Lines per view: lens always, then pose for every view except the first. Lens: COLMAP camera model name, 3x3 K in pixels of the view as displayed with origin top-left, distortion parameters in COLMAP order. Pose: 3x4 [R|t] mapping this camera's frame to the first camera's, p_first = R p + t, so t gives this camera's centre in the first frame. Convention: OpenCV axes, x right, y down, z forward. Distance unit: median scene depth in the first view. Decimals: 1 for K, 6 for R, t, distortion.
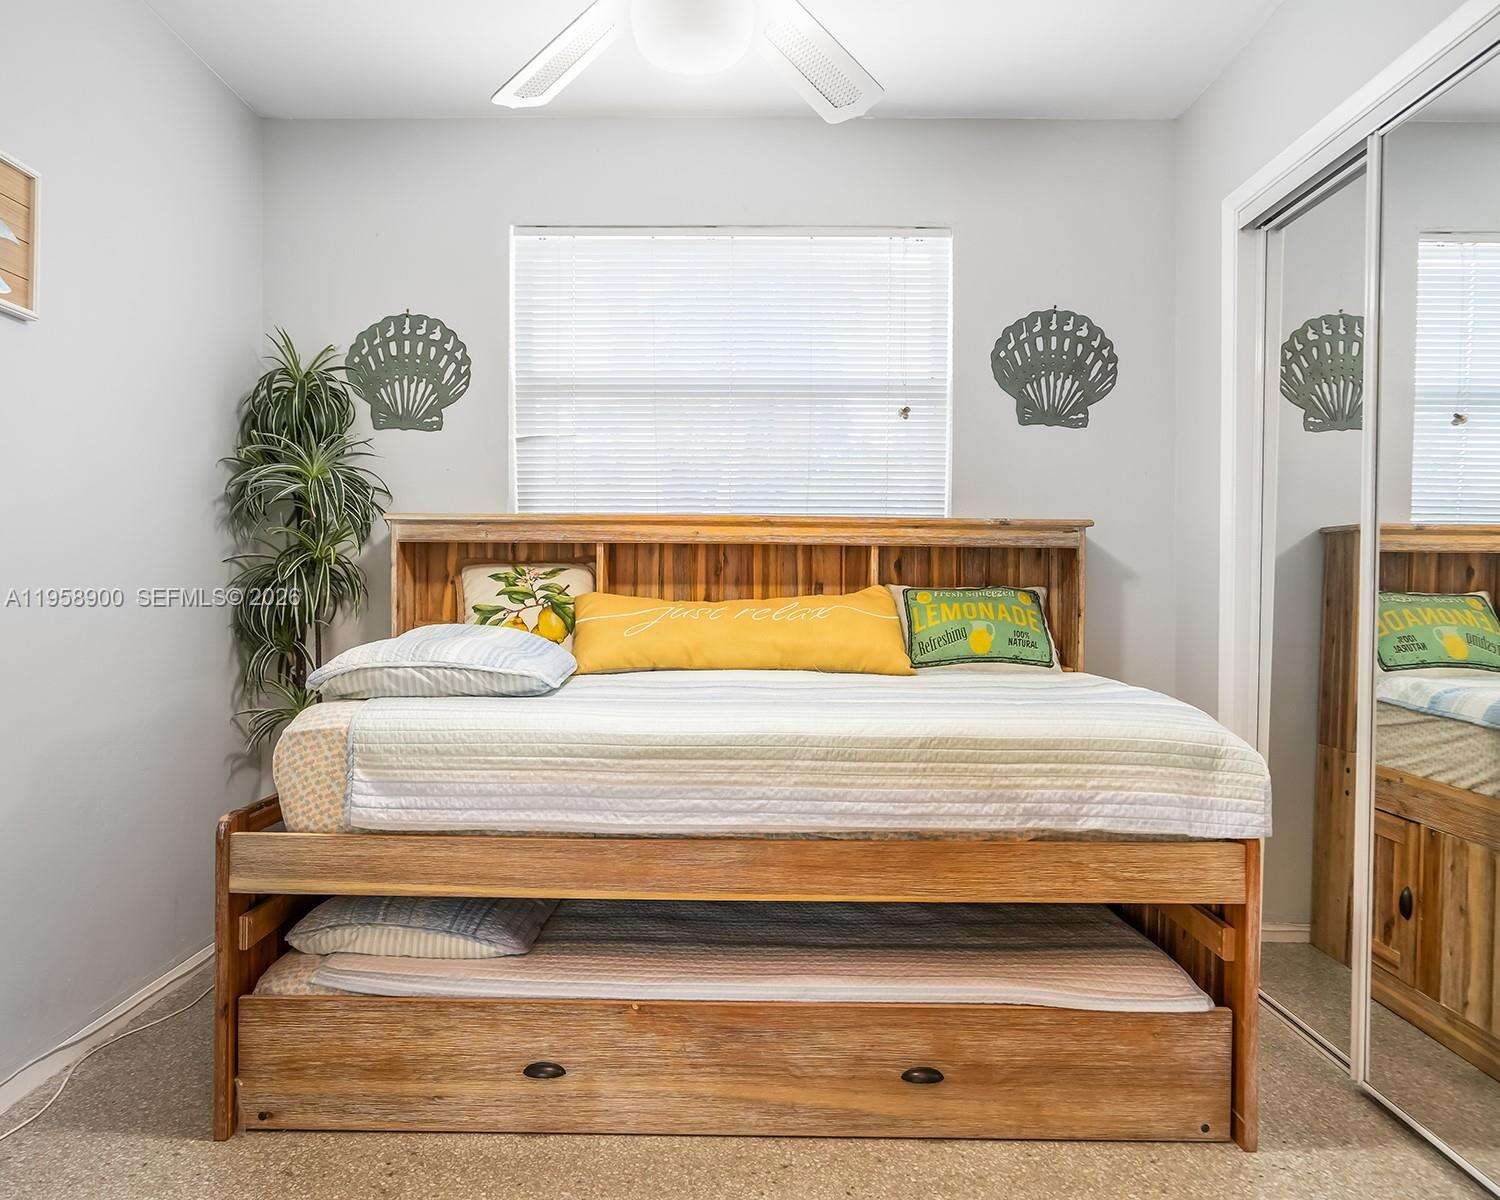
lens RADIAL K [[1035.8, 0, 746.4], [0, 1035.8, 599.8], [0, 0, 1]] dist [-0.019977, 0.016759]
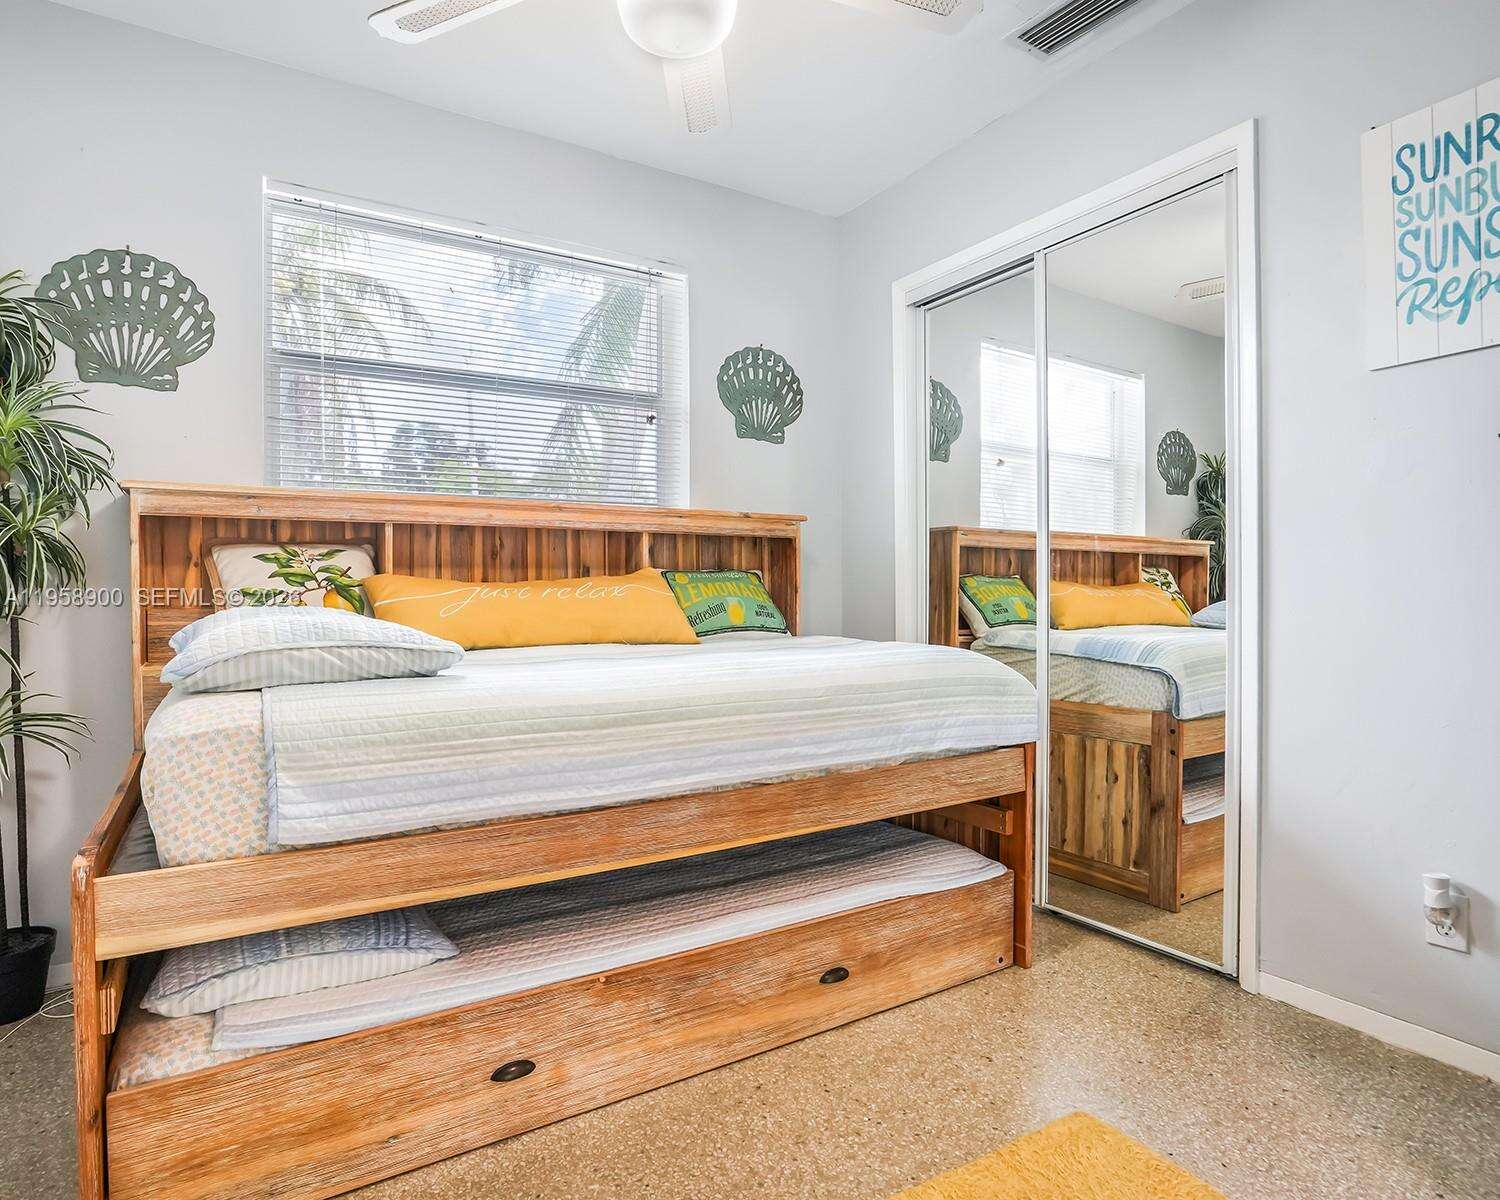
lens RADIAL K [[833.5, 0, 753.4], [0, 833.5, 602.3], [0, 0, 1]] dist [-0.053091, 0.023293]
pose [[0.852270, -0.019299, 0.522746, -0.372173], [0.018916, 0.999803, 0.006070, 0.030692], [-0.522760, 0.004715, 0.852467, 0.241425]]
